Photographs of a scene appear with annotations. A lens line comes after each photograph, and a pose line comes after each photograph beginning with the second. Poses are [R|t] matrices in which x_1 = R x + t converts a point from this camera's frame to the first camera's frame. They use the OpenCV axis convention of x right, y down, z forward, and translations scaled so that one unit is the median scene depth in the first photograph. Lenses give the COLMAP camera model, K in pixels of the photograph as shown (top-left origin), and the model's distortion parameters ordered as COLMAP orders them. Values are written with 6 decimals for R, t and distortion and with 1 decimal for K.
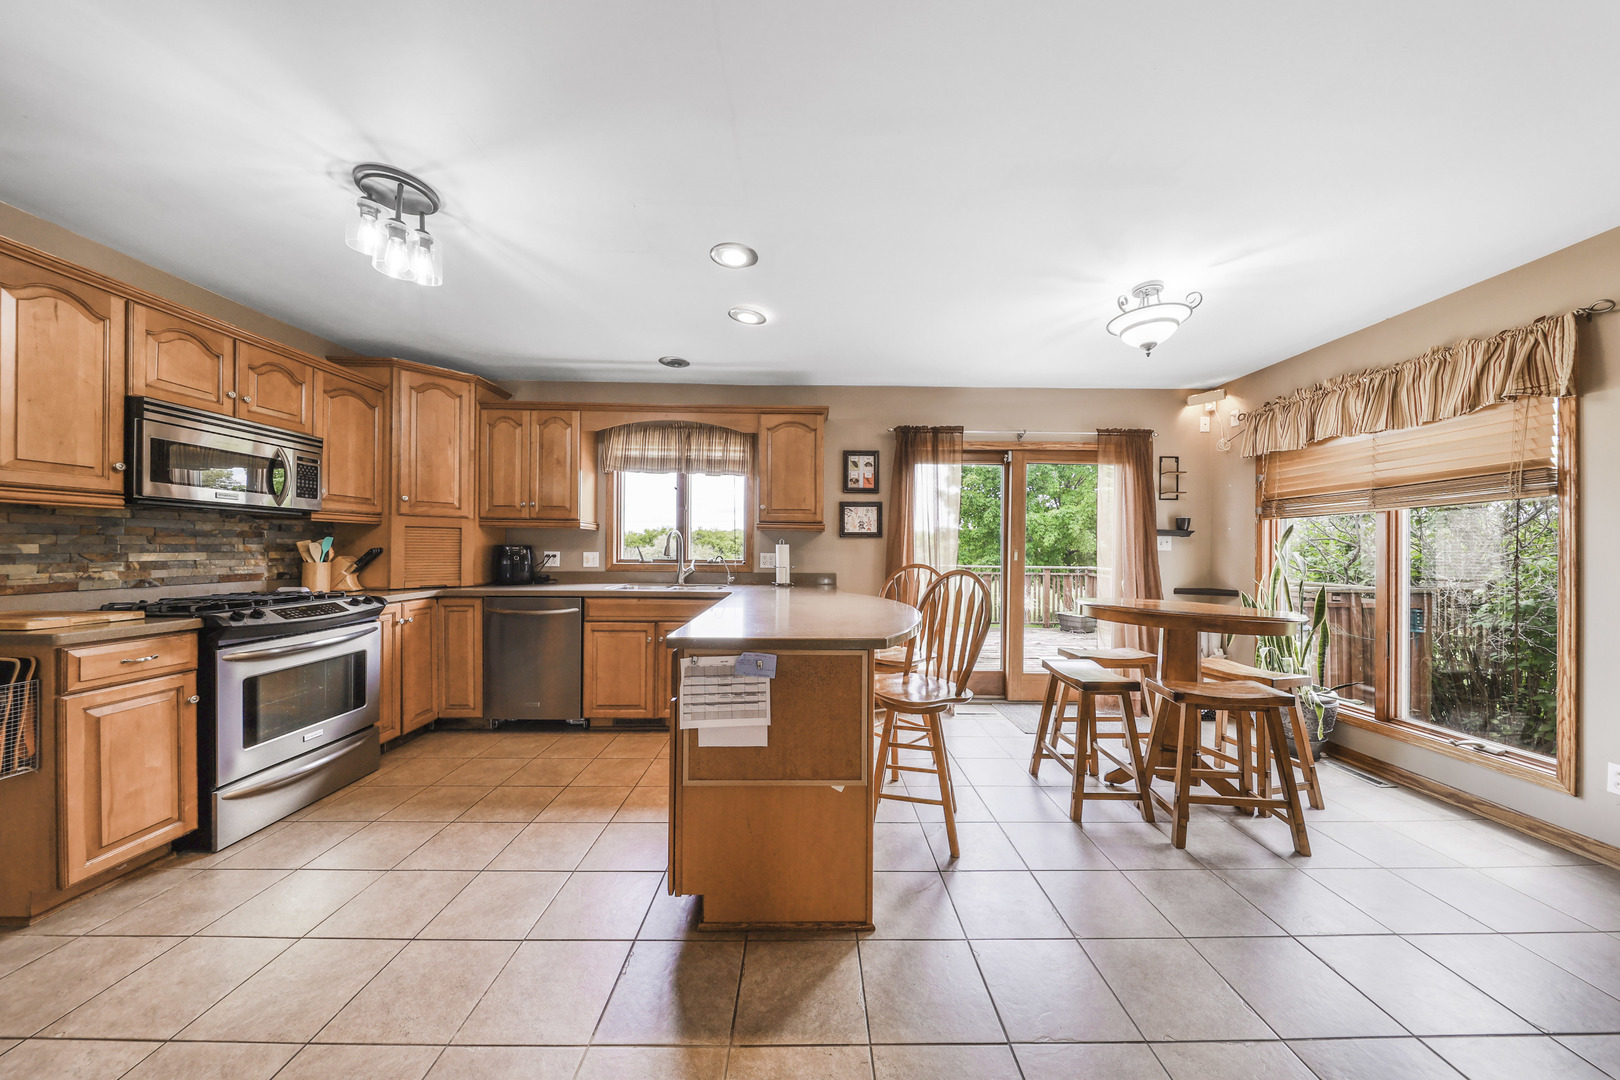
lens RADIAL K [[515.6, 0, 811.4], [0, 515.6, 547.3], [0, 0, 1]] dist [0.001671, -0.000030]
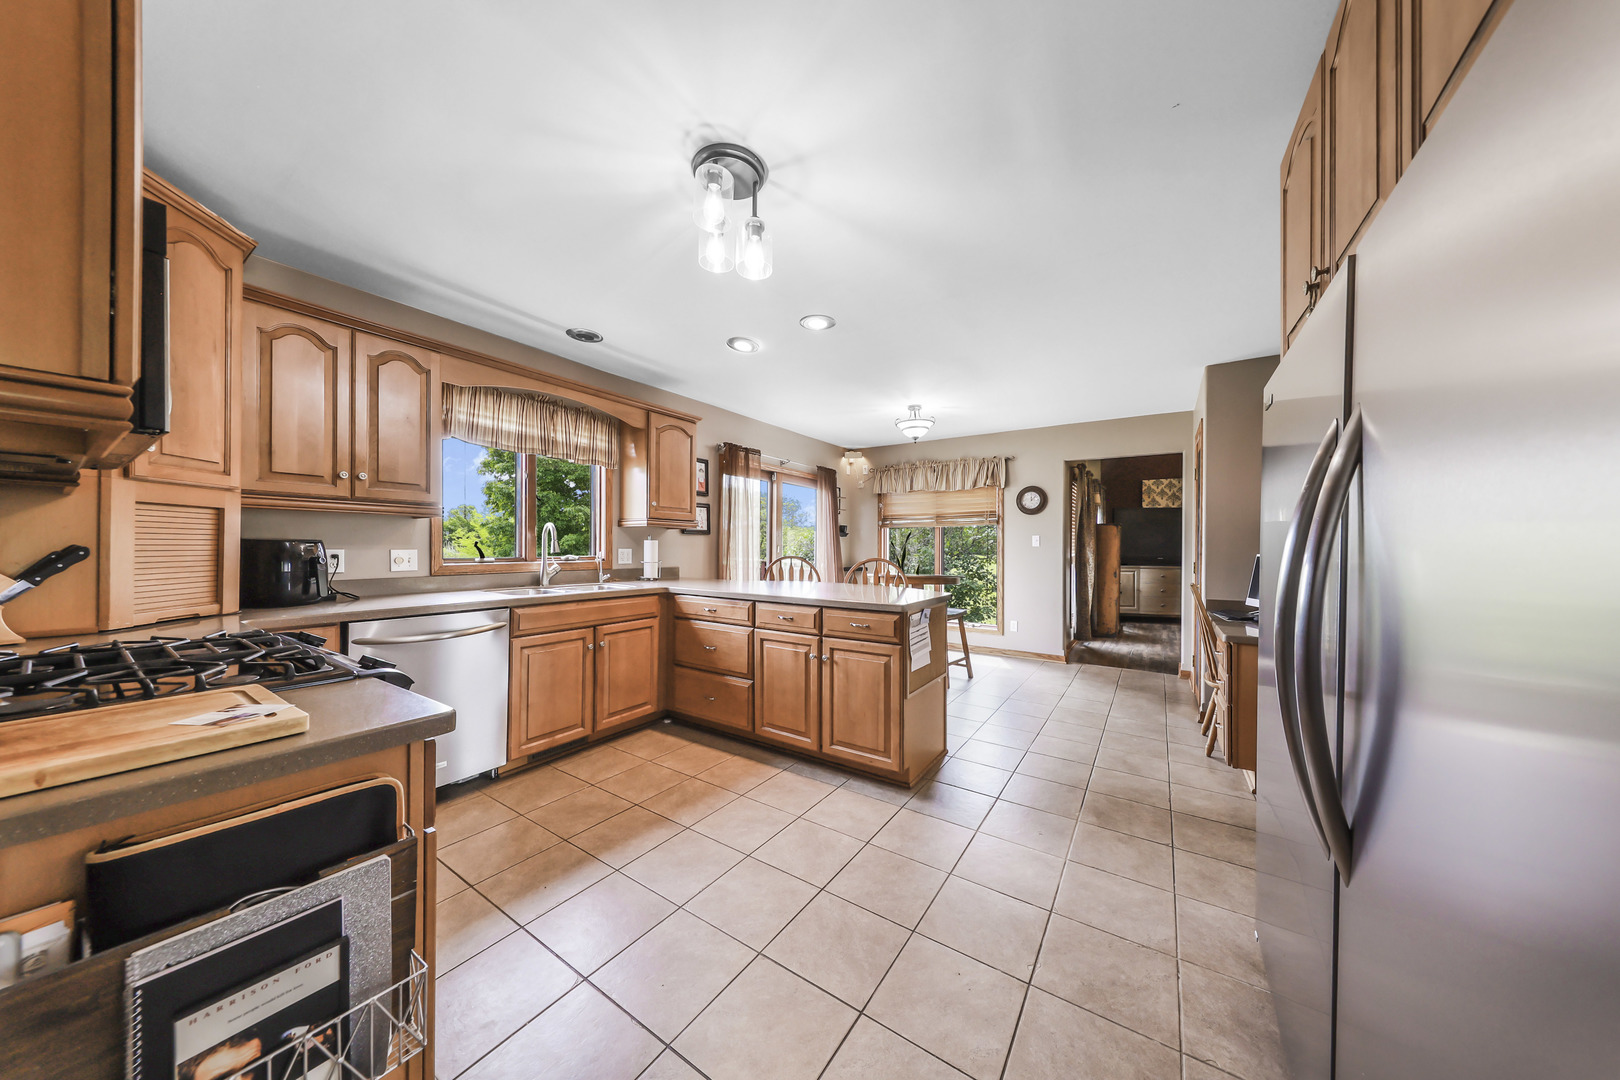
lens RADIAL K [[515.6, 0, 811.4], [0, 515.6, 547.3], [0, 0, 1]] dist [0.001671, -0.000030]
pose [[0.563696, -0.006259, 0.825959, -0.758179], [-0.004827, 0.999929, 0.010872, -0.004679], [-0.825968, -0.010116, 0.563626, 0.166724]]
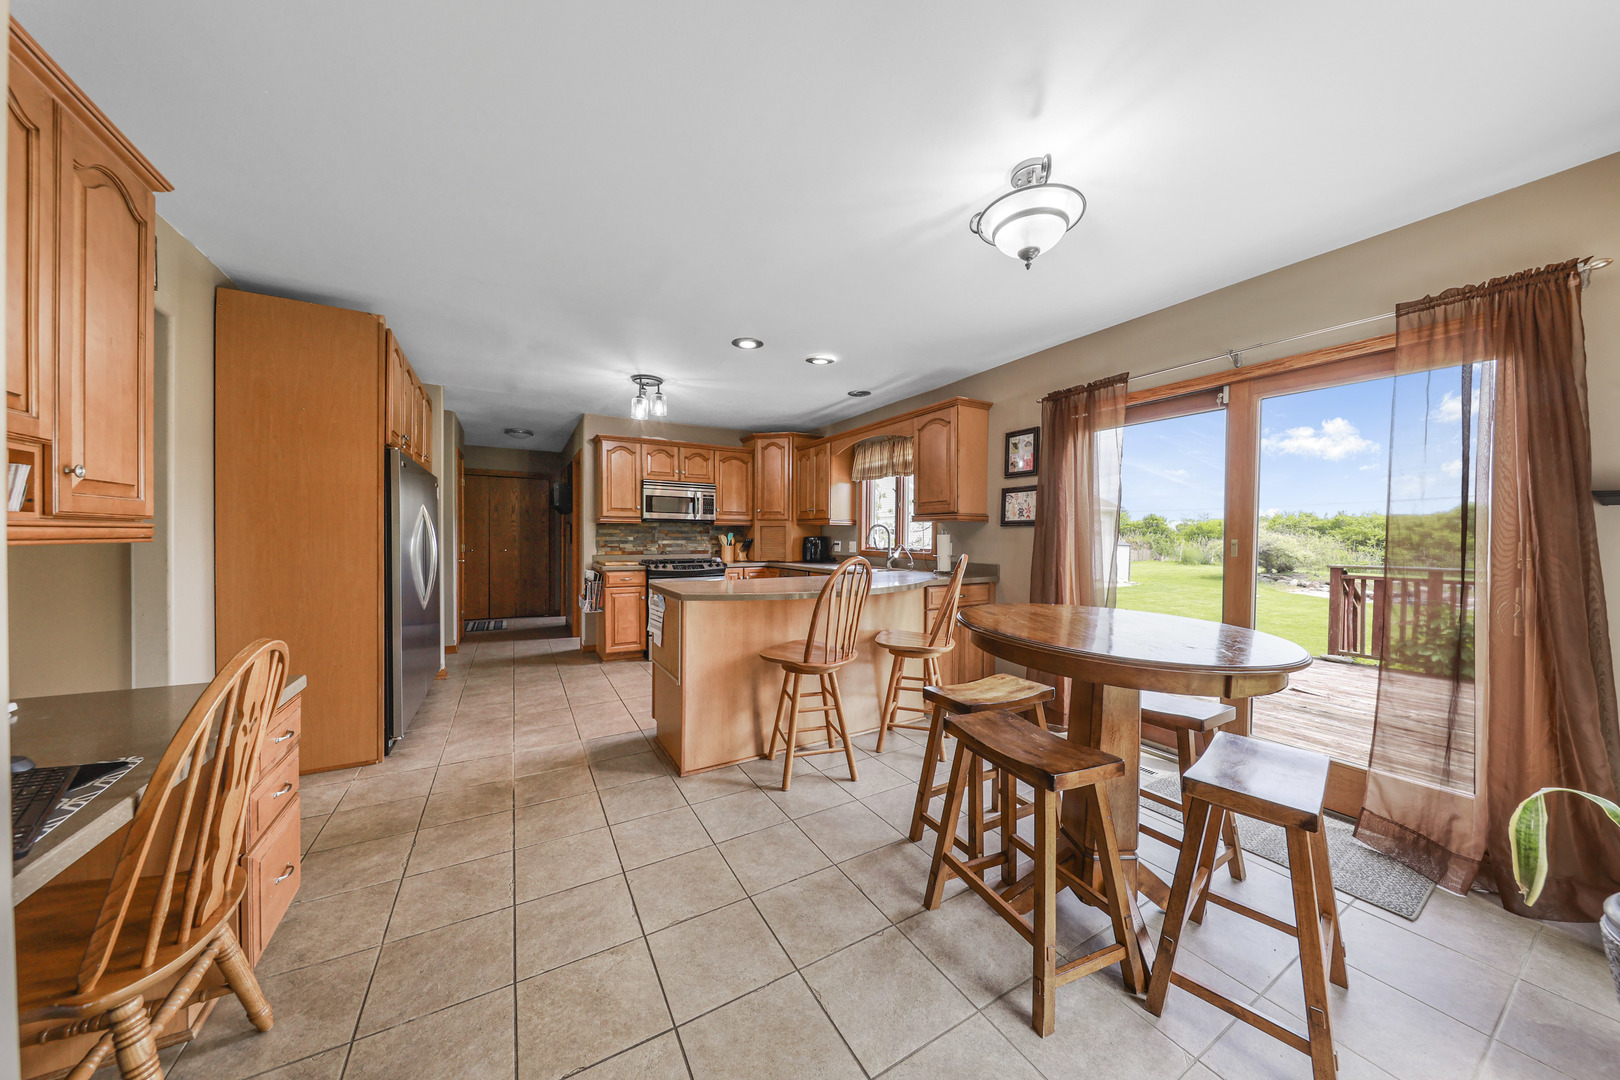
lens RADIAL K [[509.6, 0, 810.0], [0, 509.6, 540.0], [0, 0, 1]] dist [0.000252, -0.000039]
pose [[0.495637, -0.000681, -0.868529, 0.749934], [-0.000173, 1.000000, -0.000882, 0.007063], [0.868530, 0.000588, 0.495637, 0.255385]]
